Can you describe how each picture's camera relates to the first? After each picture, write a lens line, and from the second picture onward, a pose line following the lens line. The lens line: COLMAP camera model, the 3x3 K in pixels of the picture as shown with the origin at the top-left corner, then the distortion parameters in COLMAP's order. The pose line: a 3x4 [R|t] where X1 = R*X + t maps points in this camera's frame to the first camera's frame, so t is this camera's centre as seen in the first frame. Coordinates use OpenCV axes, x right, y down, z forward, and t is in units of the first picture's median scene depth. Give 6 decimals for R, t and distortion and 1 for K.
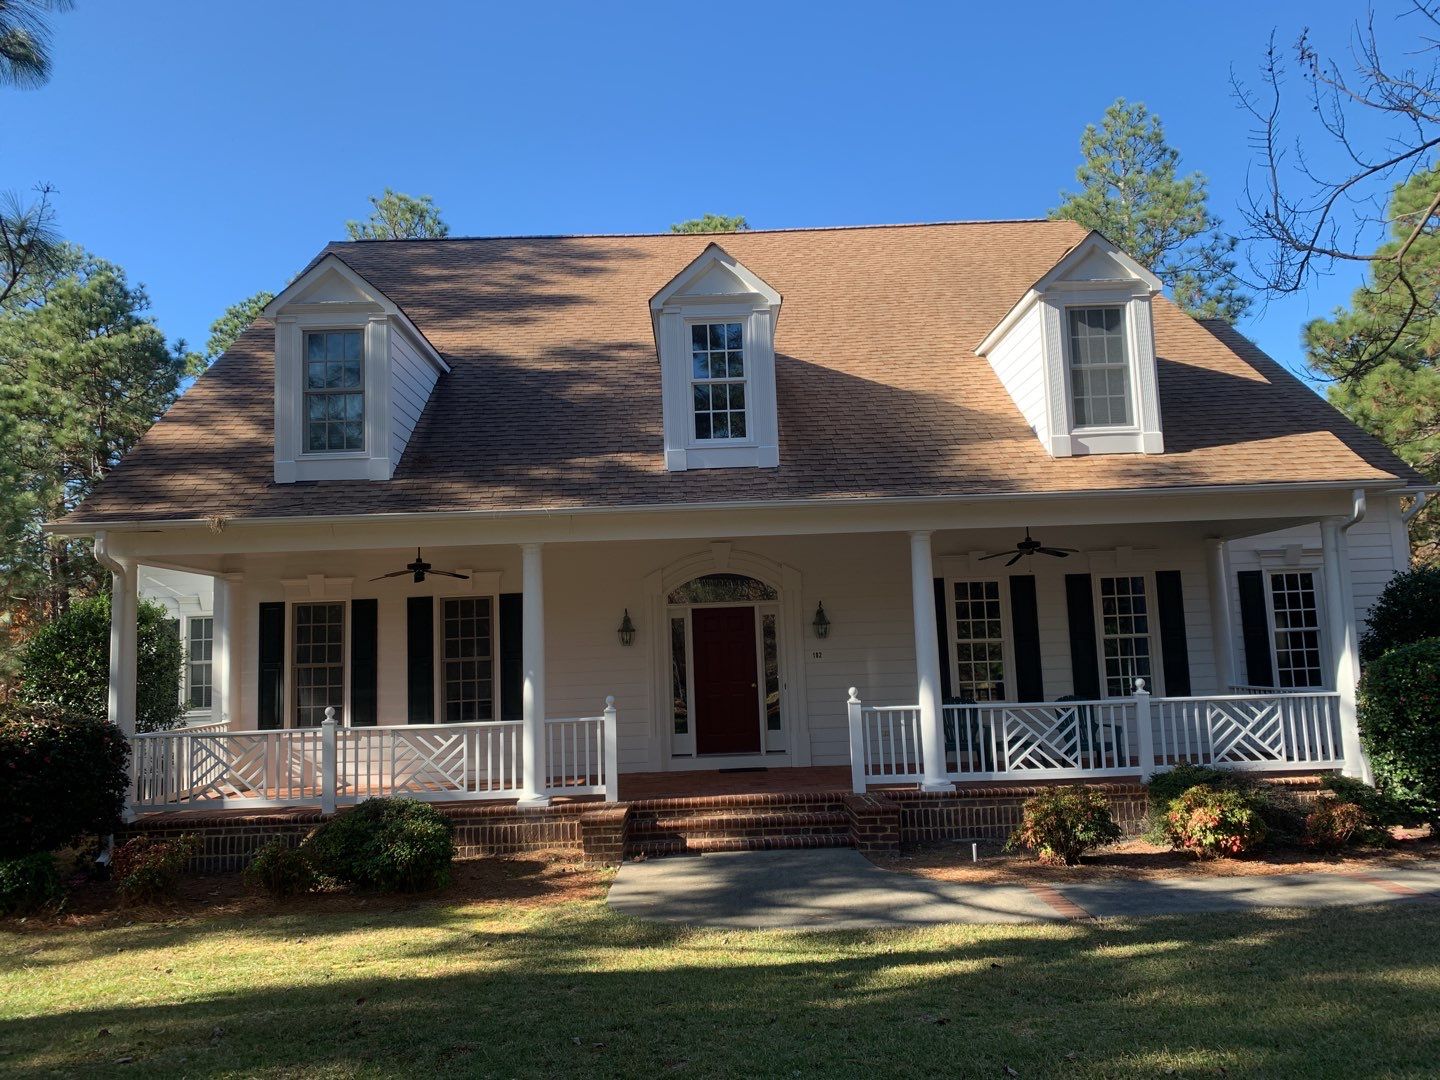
lens RADIAL K [[1029.9, 0, 720.0], [0, 1029.9, 540.0], [0, 0, 1]] dist [-0.007173, -0.000624]
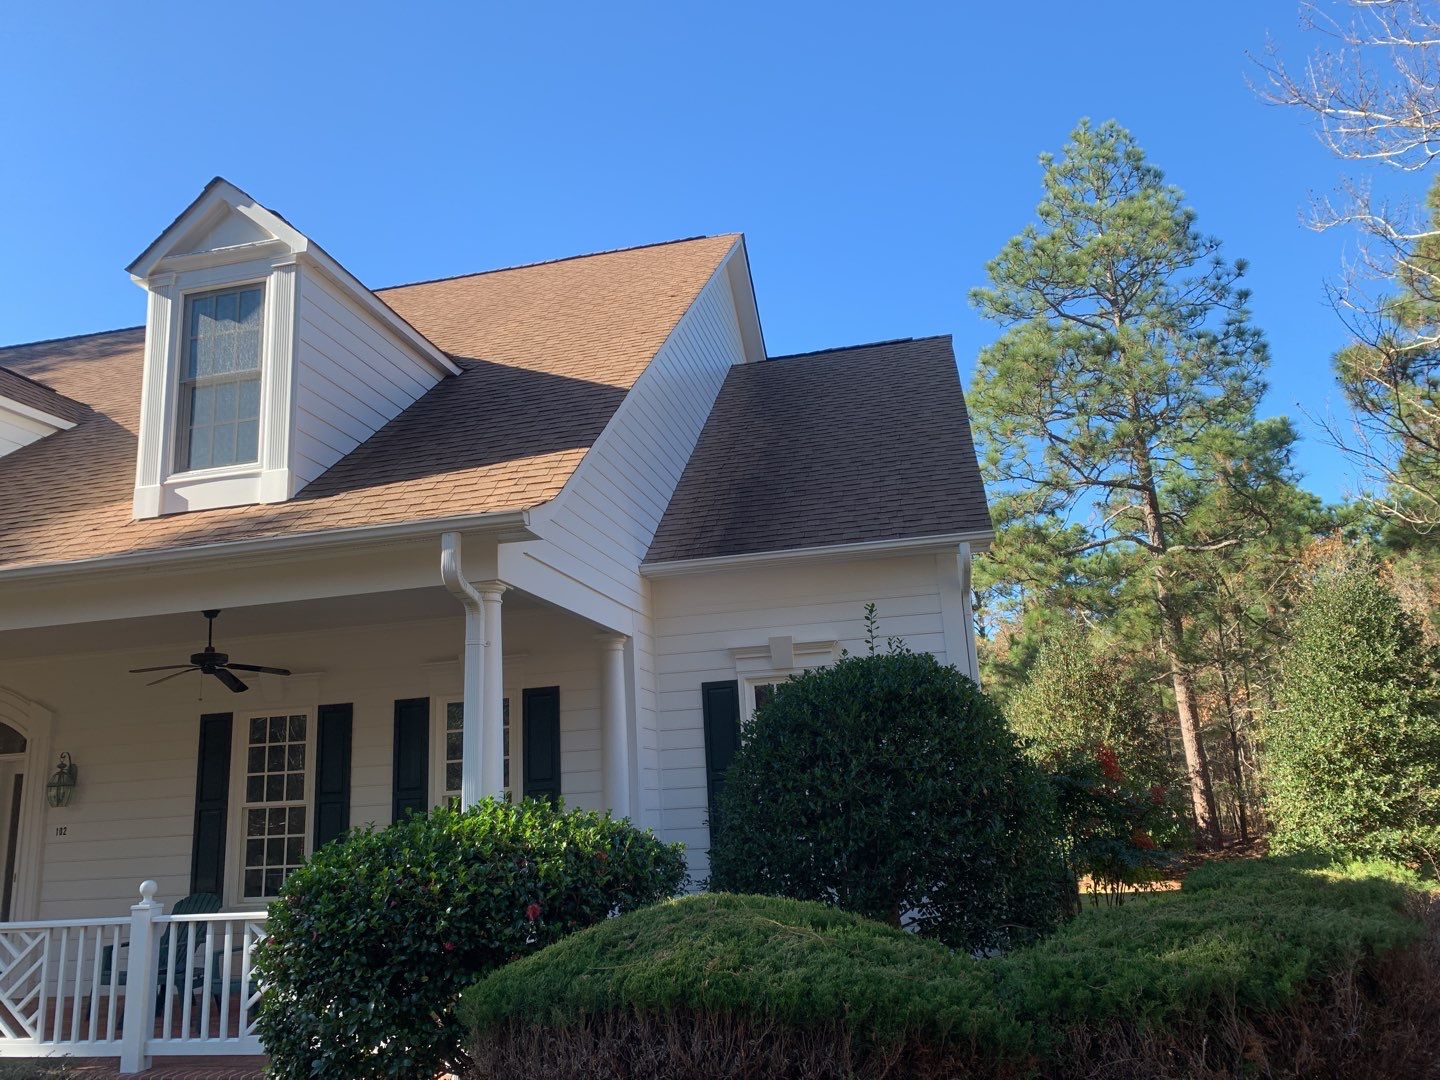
lens RADIAL K [[1041.1, 0, 770.1], [0, 1041.1, 543.3], [0, 0, 1]] dist [0.056925, -0.064596]
pose [[0.979623, -0.067954, -0.189002, 0.820234], [0.045140, 0.991442, -0.122498, 0.031463], [0.195709, 0.111471, 0.974306, 0.432099]]
